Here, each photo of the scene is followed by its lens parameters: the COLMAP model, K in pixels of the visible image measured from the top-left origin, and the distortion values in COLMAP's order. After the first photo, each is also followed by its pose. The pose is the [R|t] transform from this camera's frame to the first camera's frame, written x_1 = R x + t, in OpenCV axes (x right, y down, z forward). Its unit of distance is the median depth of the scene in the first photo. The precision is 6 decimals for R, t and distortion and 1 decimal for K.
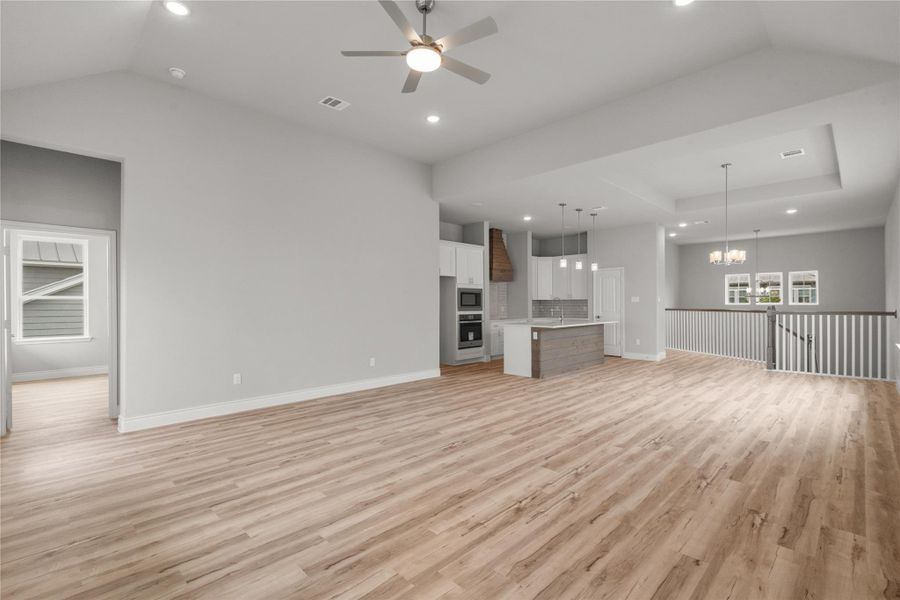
lens RADIAL K [[412.1, 0, 447.9], [0, 412.1, 305.3], [0, 0, 1]] dist [-0.000510, 0.000813]
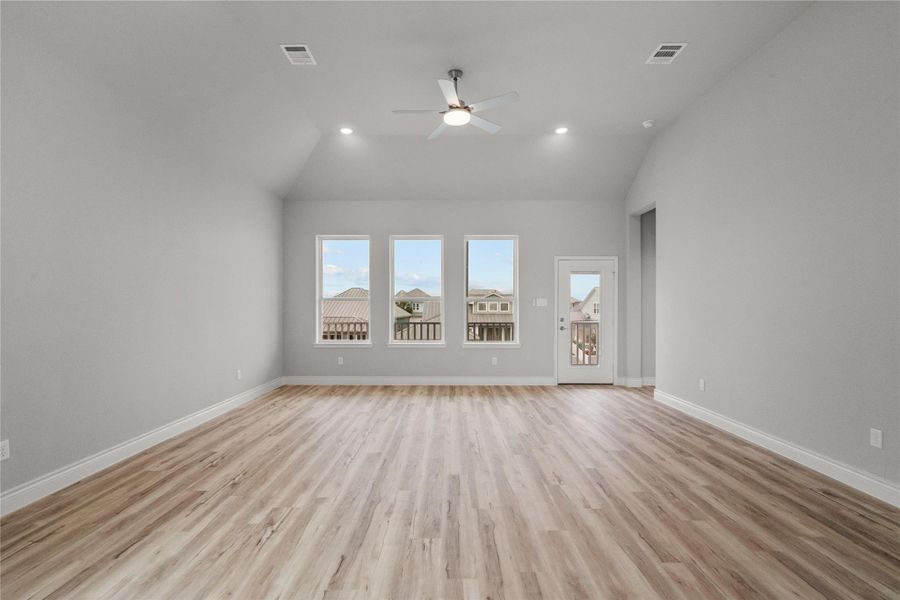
lens RADIAL K [[414.0, 0, 449.6], [0, 414.0, 310.8], [0, 0, 1]] dist [0.001109, 0.000468]
pose [[-0.707642, 0.010223, -0.706498, 0.709548], [0.000122, 0.999897, 0.014346, -0.009150], [0.706572, 0.010066, -0.707570, 1.538650]]
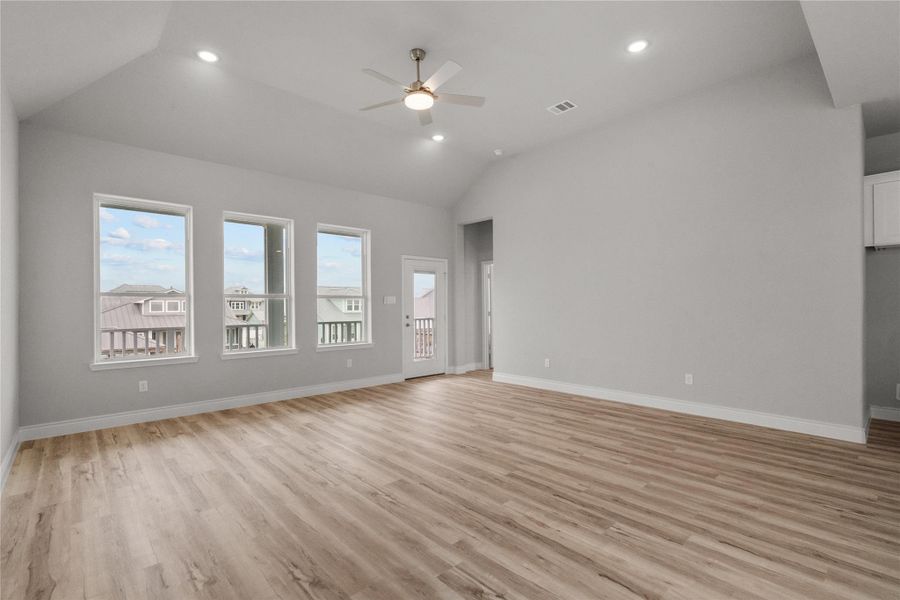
lens RADIAL K [[412.1, 0, 447.9], [0, 412.1, 305.3], [0, 0, 1]] dist [-0.000510, 0.000813]
pose [[-0.043632, 0.005811, -0.999031, 0.921689], [0.003981, 0.999976, 0.005642, -0.006429], [0.999040, -0.003731, -0.043654, 0.916919]]
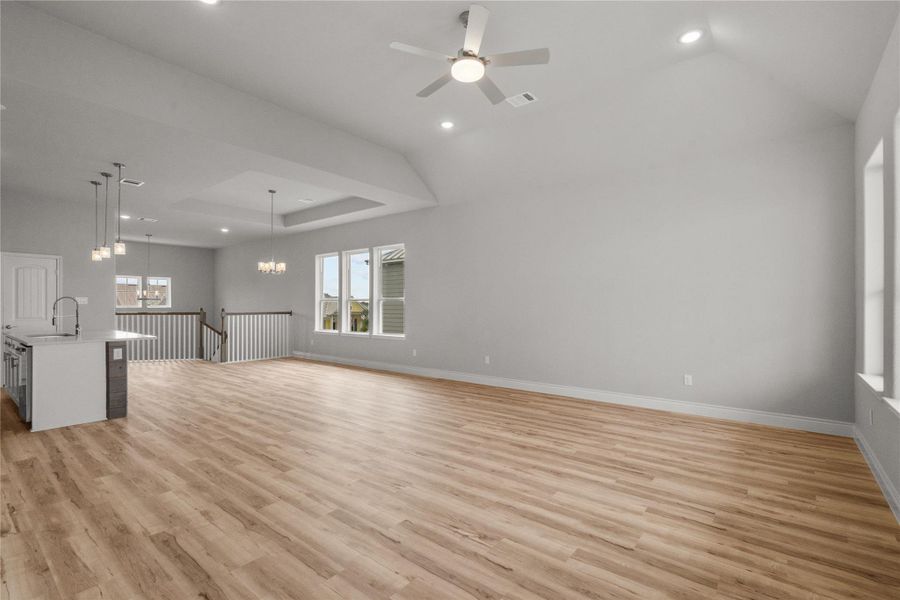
lens RADIAL K [[412.1, 0, 447.9], [0, 412.1, 305.3], [0, 0, 1]] dist [-0.000510, 0.000813]
pose [[-0.104471, 0.004775, 0.994516, -0.880554], [0.003732, 0.999983, -0.004409, 0.000377], [-0.994521, 0.003251, -0.104487, 0.938585]]
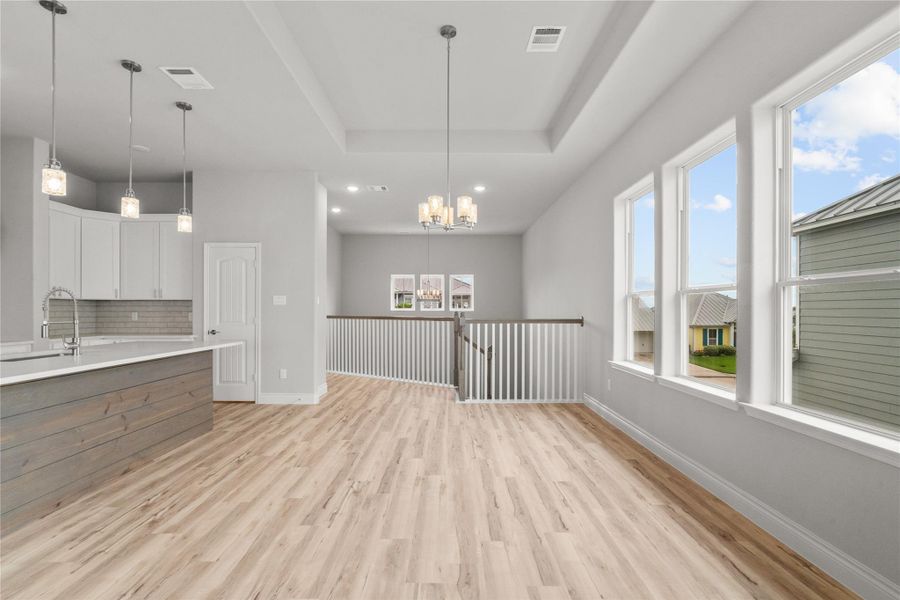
lens RADIAL K [[412.1, 0, 447.9], [0, 412.1, 305.3], [0, 0, 1]] dist [-0.000510, 0.000813]
pose [[0.706647, 0.013574, 0.707436, 0.491027], [-0.001867, 0.999848, -0.017320, 0.004286], [-0.707564, 0.010918, 0.706565, 0.983218]]
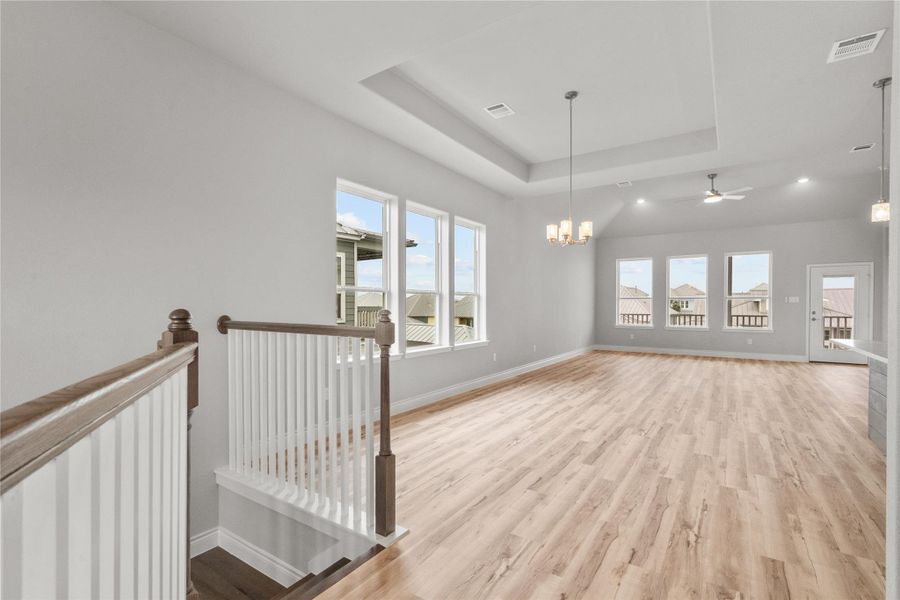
lens RADIAL K [[422.9, 0, 448.8], [0, 422.9, 308.7], [0, 0, 1]] dist [0.003387, 0.001643]
pose [[-0.981065, 0.004792, -0.193621, 1.541660], [0.002006, 0.999892, 0.014581, -0.007168], [0.193670, 0.013917, -0.980968, 2.510119]]
